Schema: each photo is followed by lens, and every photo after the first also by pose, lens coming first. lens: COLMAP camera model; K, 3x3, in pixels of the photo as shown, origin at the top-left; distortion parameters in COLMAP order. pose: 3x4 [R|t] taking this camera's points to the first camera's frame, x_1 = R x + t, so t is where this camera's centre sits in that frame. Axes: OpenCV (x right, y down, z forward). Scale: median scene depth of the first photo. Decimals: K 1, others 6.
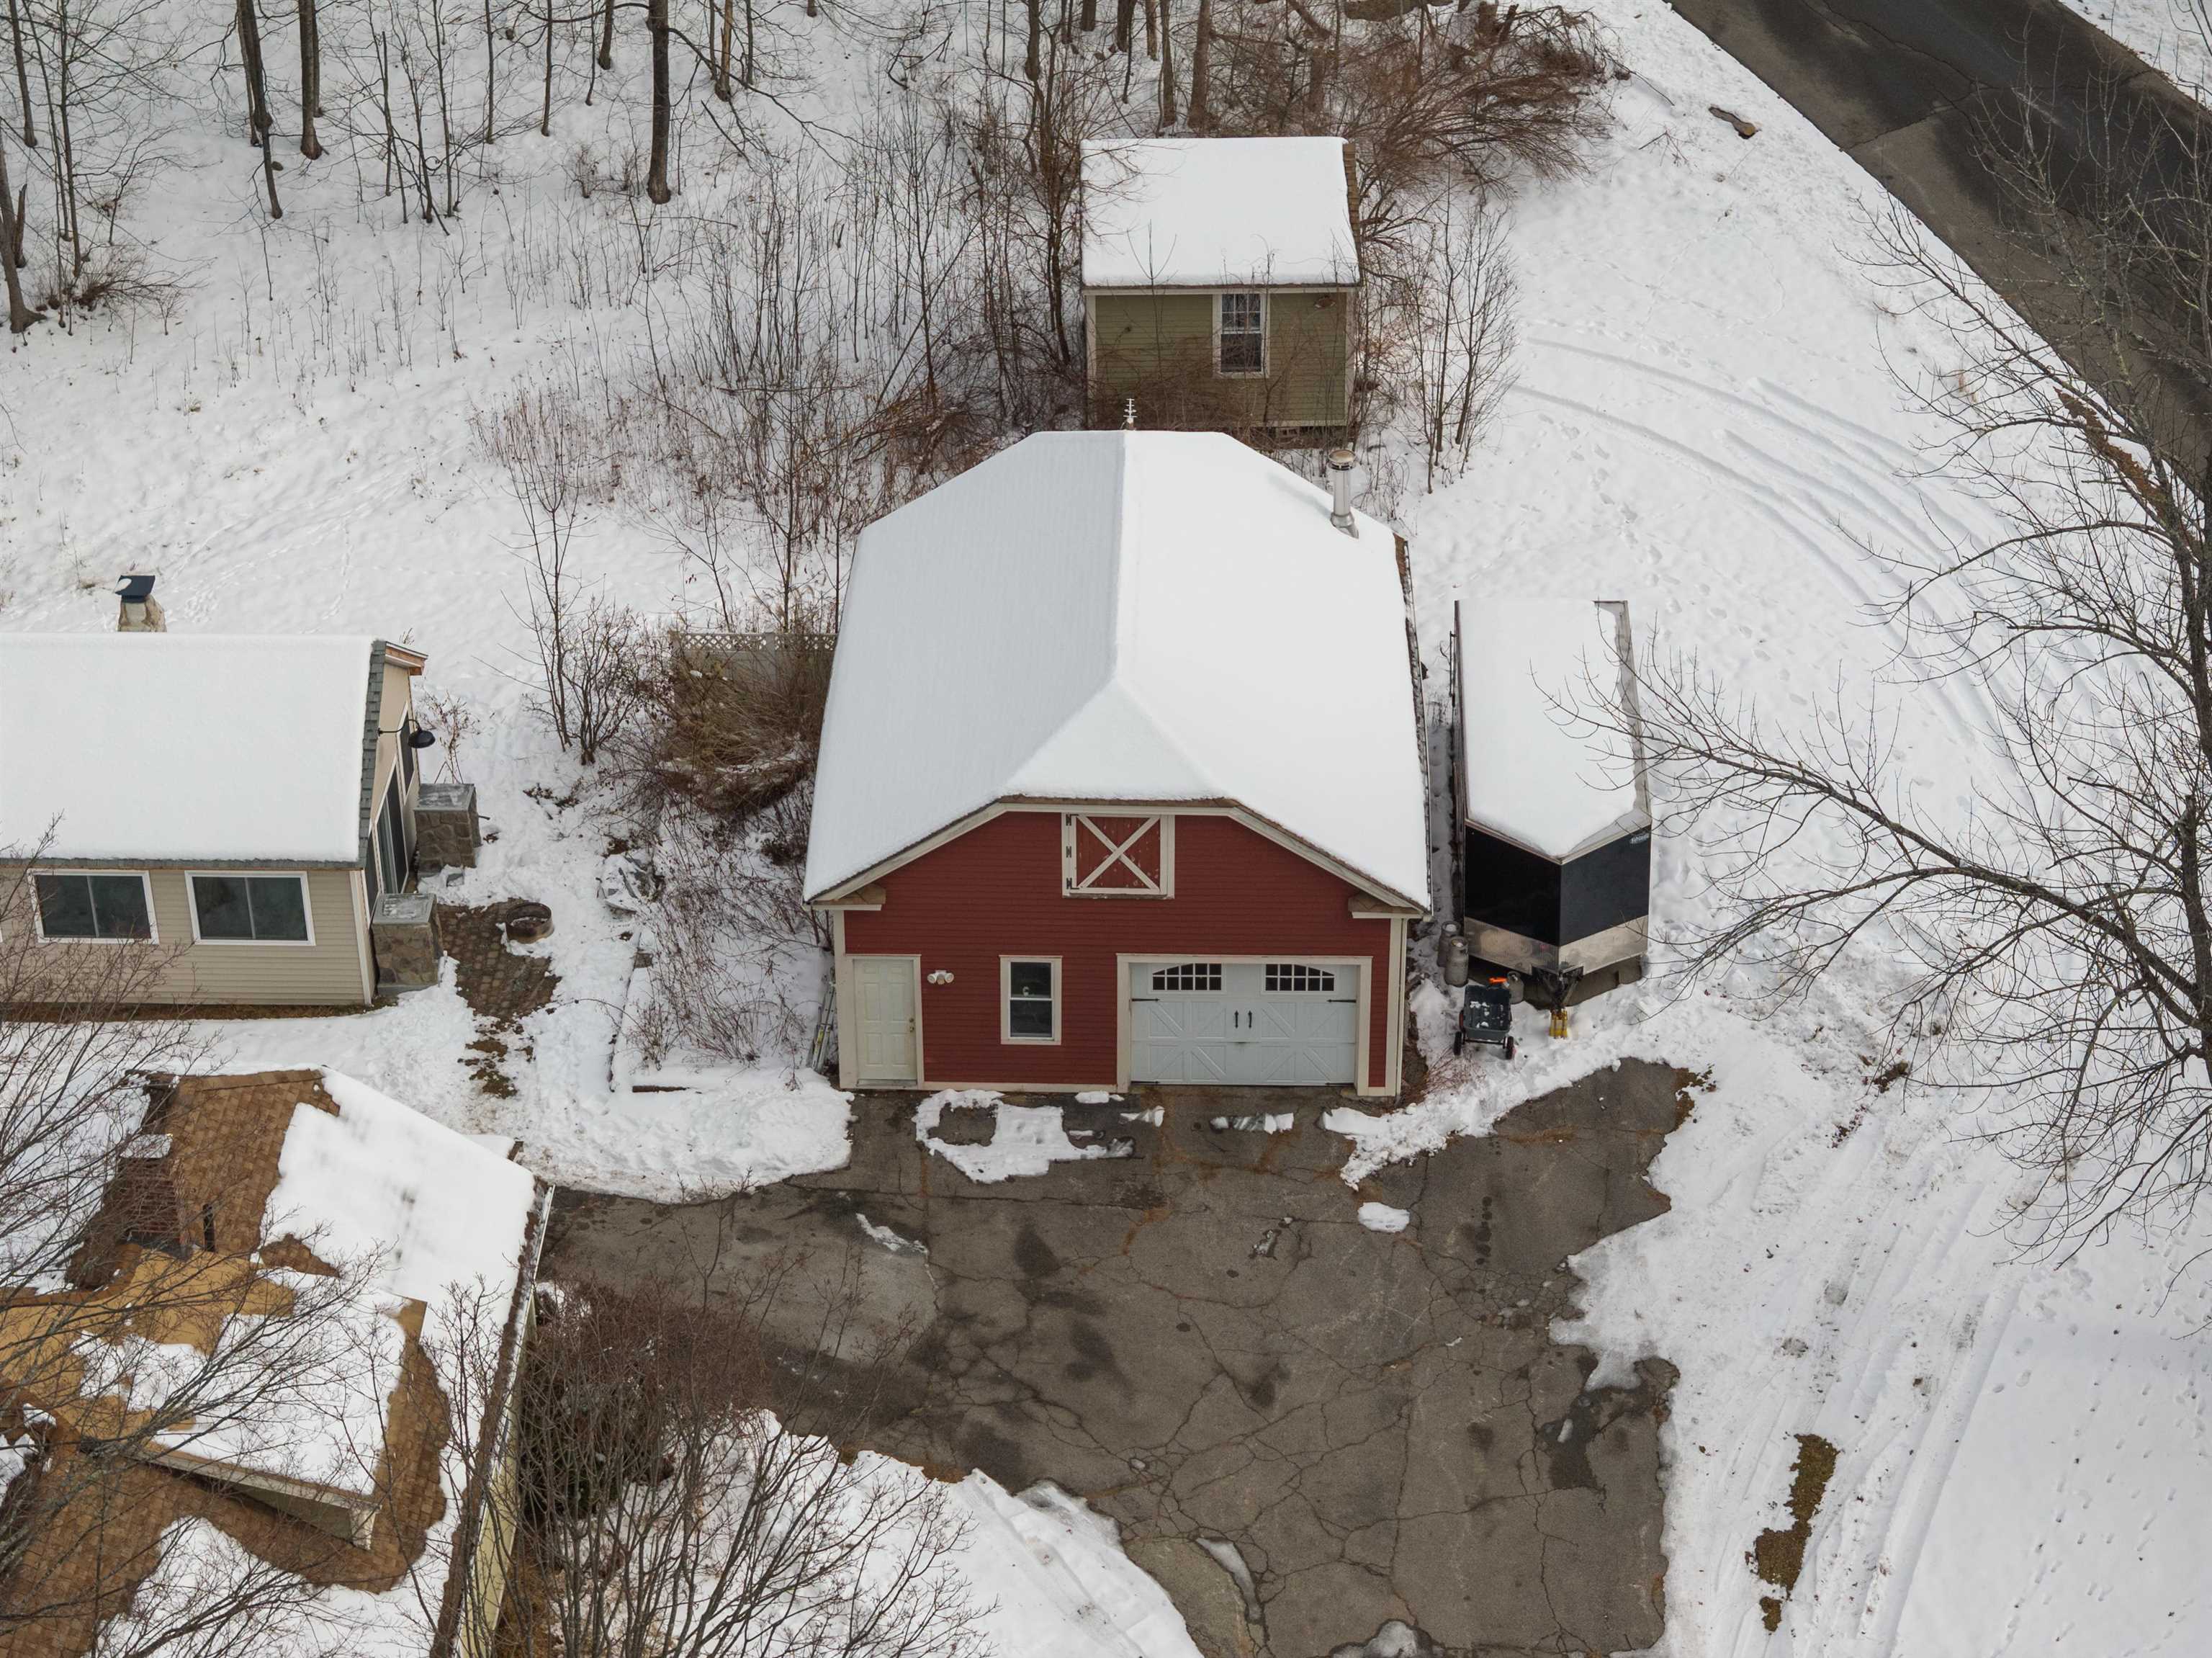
lens RADIAL K [[4476.8, 0, 1106.0], [0, 4476.8, 829.0], [0, 0, 1]] dist [-0.062251, -0.121145]
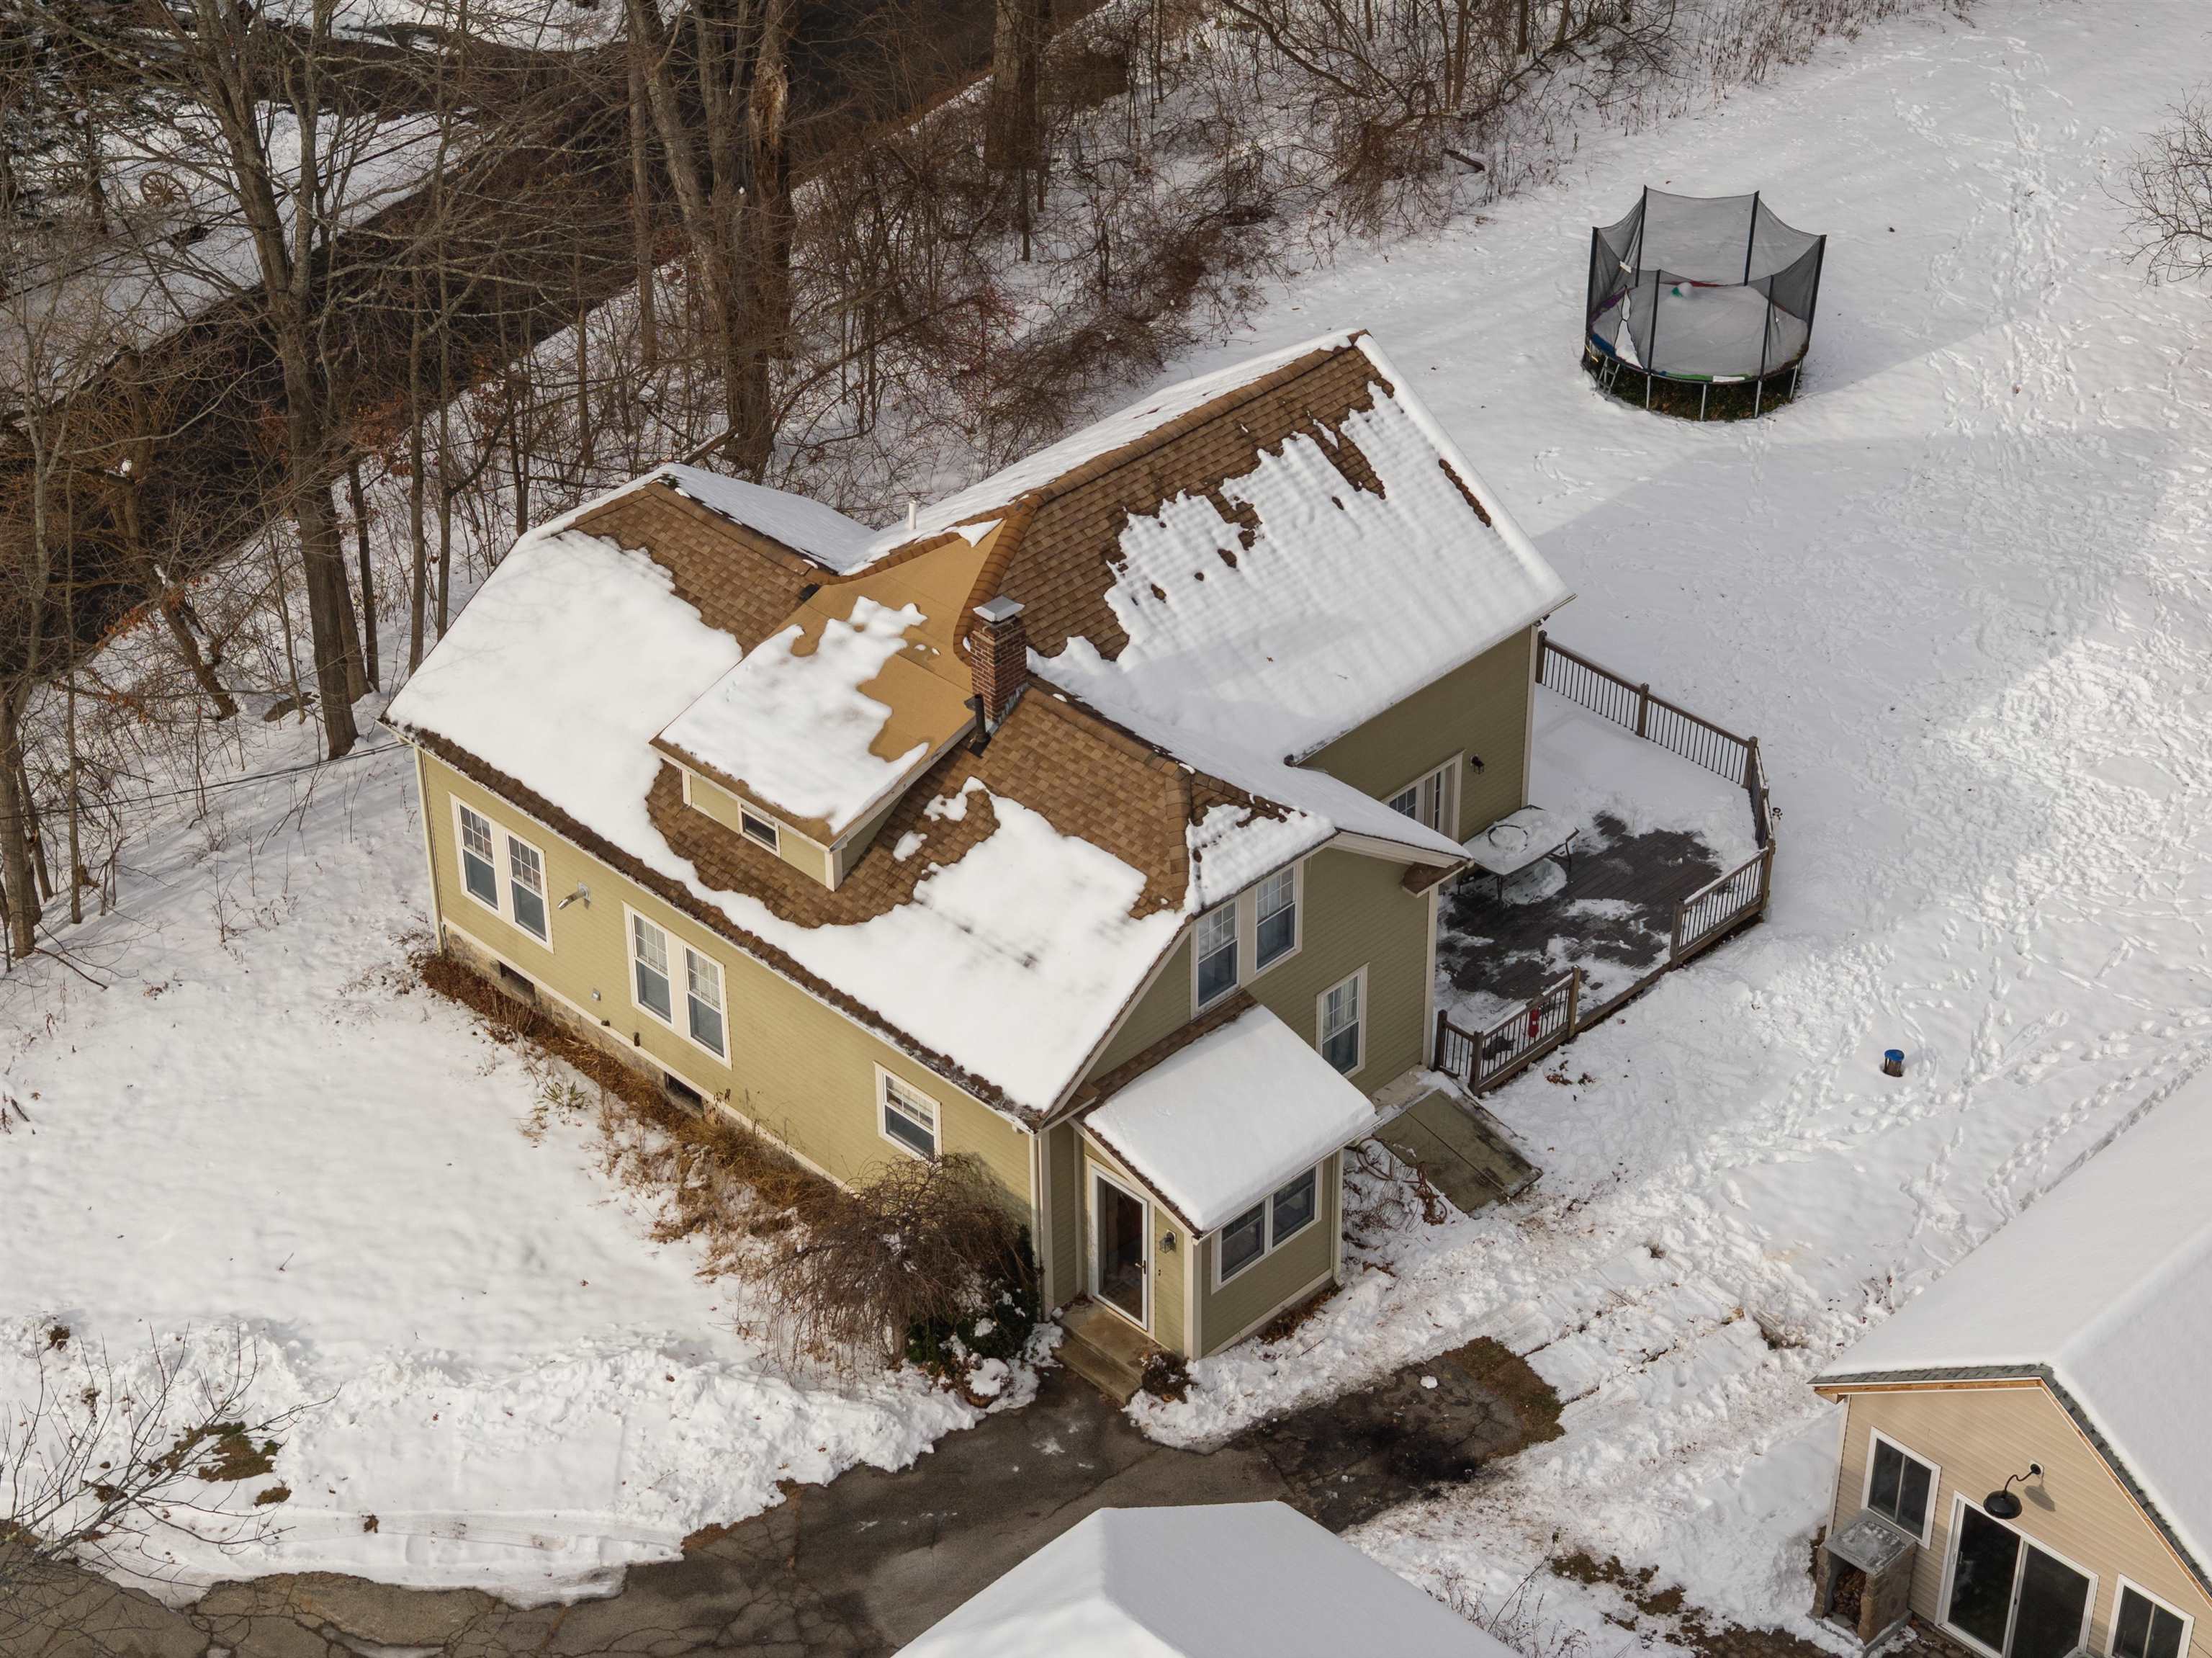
lens RADIAL K [[4476.8, 0, 1106.0], [0, 4476.8, 829.0], [0, 0, 1]] dist [-0.062251, -0.121145]
pose [[-0.688643, 0.426447, -0.586441, 0.360418], [-0.381520, 0.474669, 0.793178, -0.646324], [0.616614, 0.769956, -0.164180, 1.001179]]
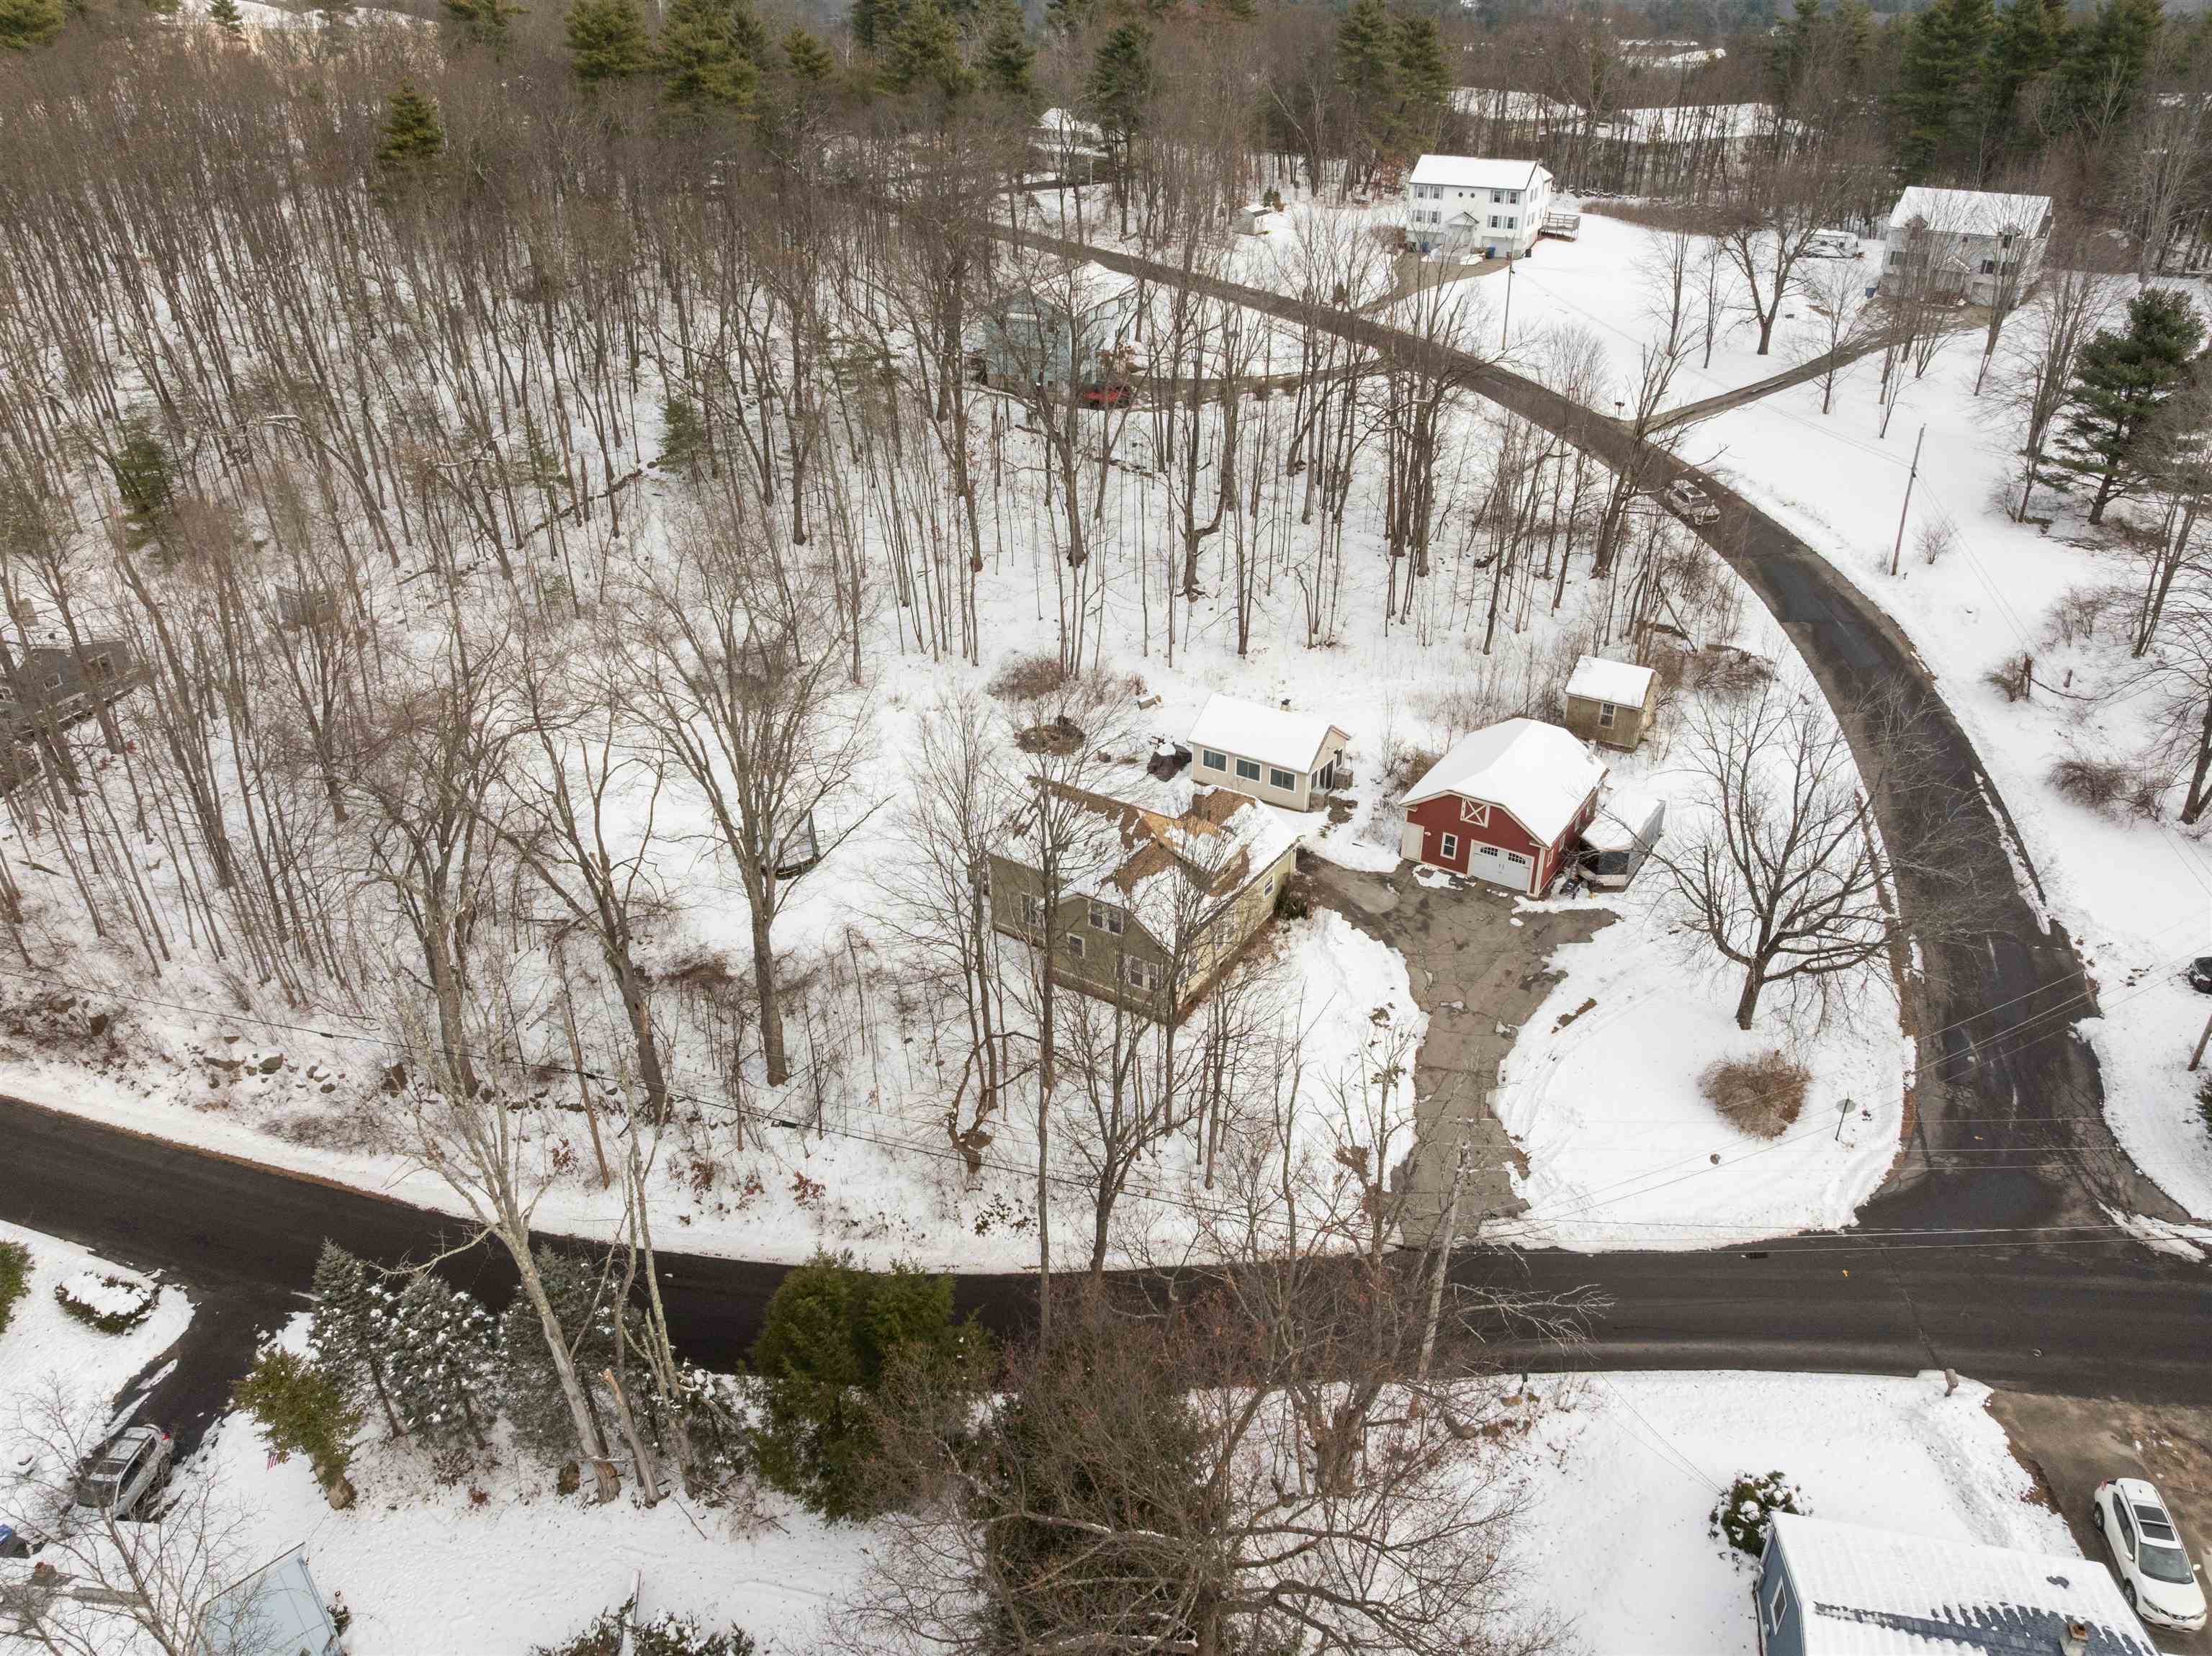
lens RADIAL K [[1539.2, 0, 1106.0], [0, 1539.2, 828.0], [0, 0, 1]] dist [-0.041983, 0.029788]
pose [[0.850148, 0.258626, -0.458651, 0.339773], [-0.282437, 0.959129, 0.017316, 0.084583], [0.444384, 0.114819, 0.888448, -0.327789]]
